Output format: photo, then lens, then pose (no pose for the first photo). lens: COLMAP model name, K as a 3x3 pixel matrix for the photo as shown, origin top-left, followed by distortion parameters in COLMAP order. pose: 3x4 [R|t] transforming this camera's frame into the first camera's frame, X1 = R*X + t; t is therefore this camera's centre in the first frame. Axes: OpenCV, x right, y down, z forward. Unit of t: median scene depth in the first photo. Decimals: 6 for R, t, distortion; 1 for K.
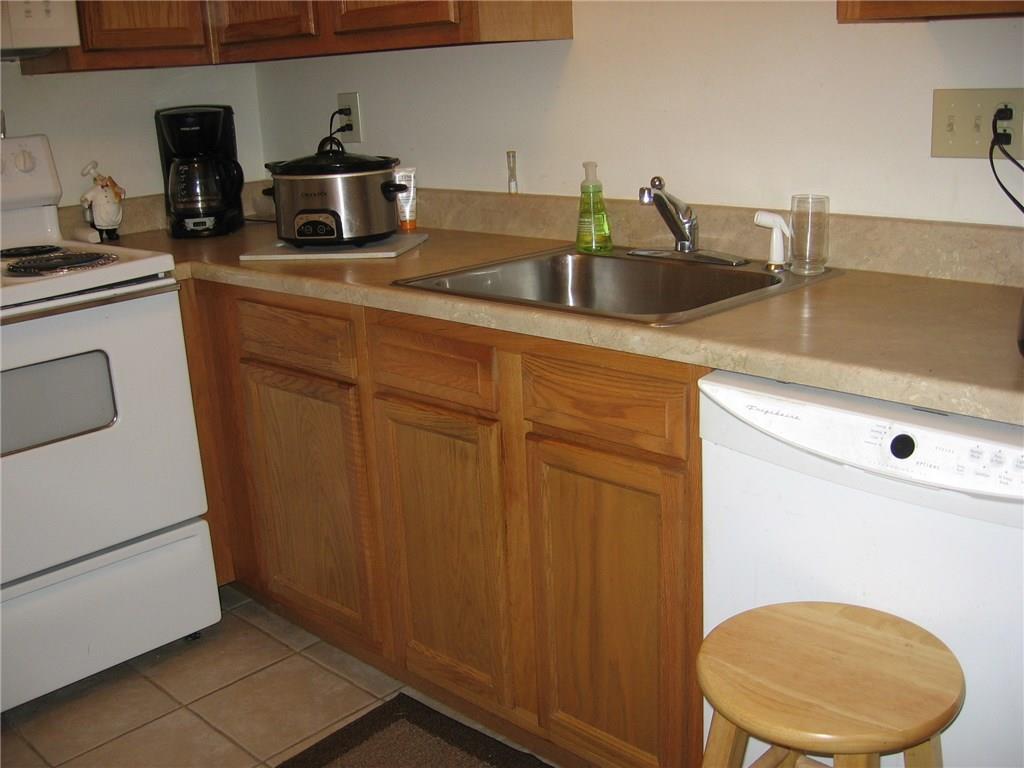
lens RADIAL K [[1088.8, 0, 509.1], [0, 1088.8, 391.4], [0, 0, 1]] dist [-0.103248, 0.000000]
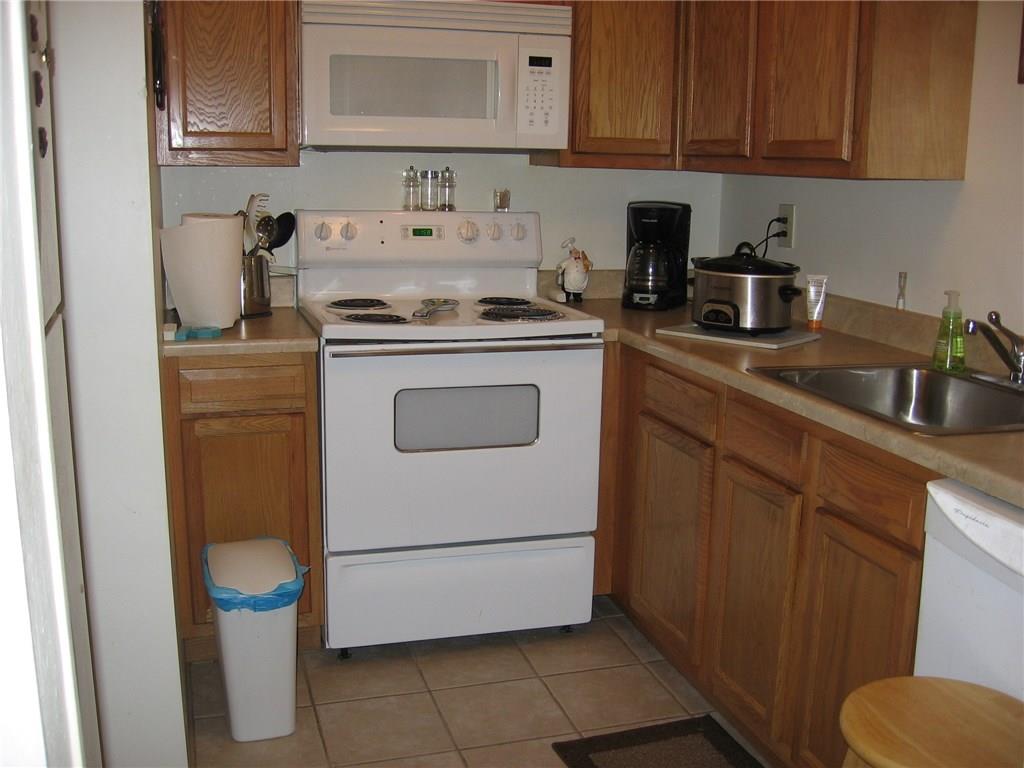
lens RADIAL K [[1088.8, 0, 515.9], [0, 1088.8, 384.6], [0, 0, 1]] dist [-0.103248, 0.000000]
pose [[0.877045, 0.159893, -0.453018, 0.184169], [-0.194540, 0.980417, -0.030593, 0.005326], [0.439255, 0.114962, 0.890976, -0.166699]]
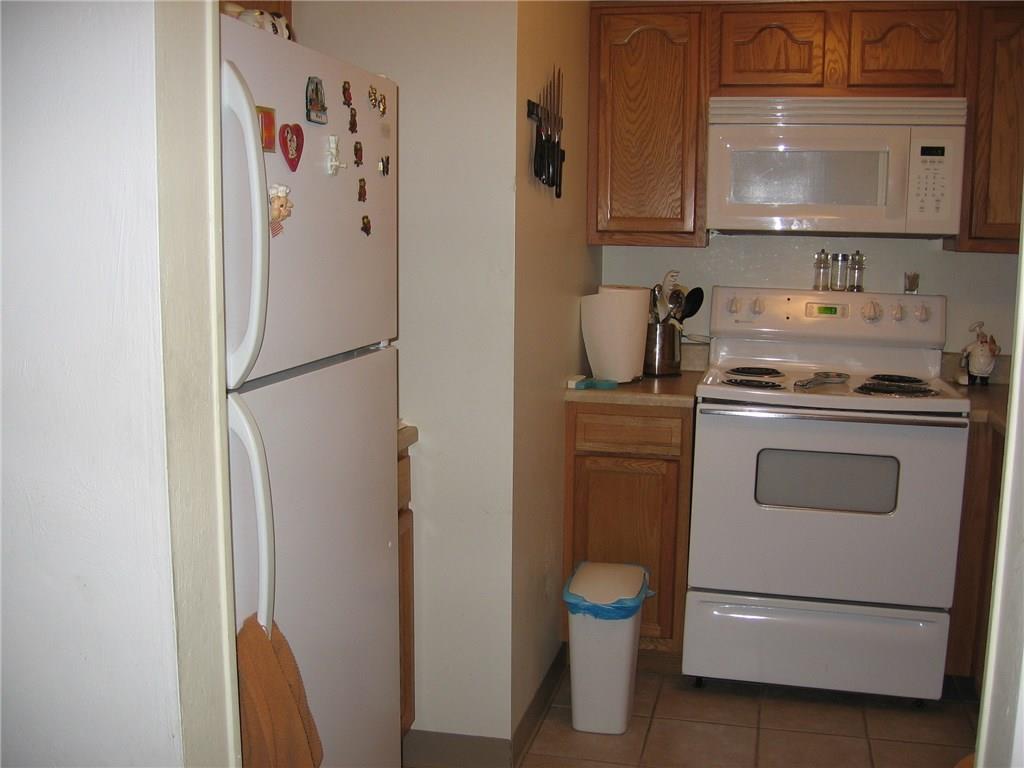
lens RADIAL K [[1088.8, 0, 520.3], [0, 1088.8, 383.2], [0, 0, 1]] dist [-0.103248, 0.000000]
pose [[0.511662, 0.171813, -0.841833, 0.479620], [-0.285852, 0.958026, 0.021788, -0.021786], [0.810241, 0.229491, 0.539298, -0.121352]]
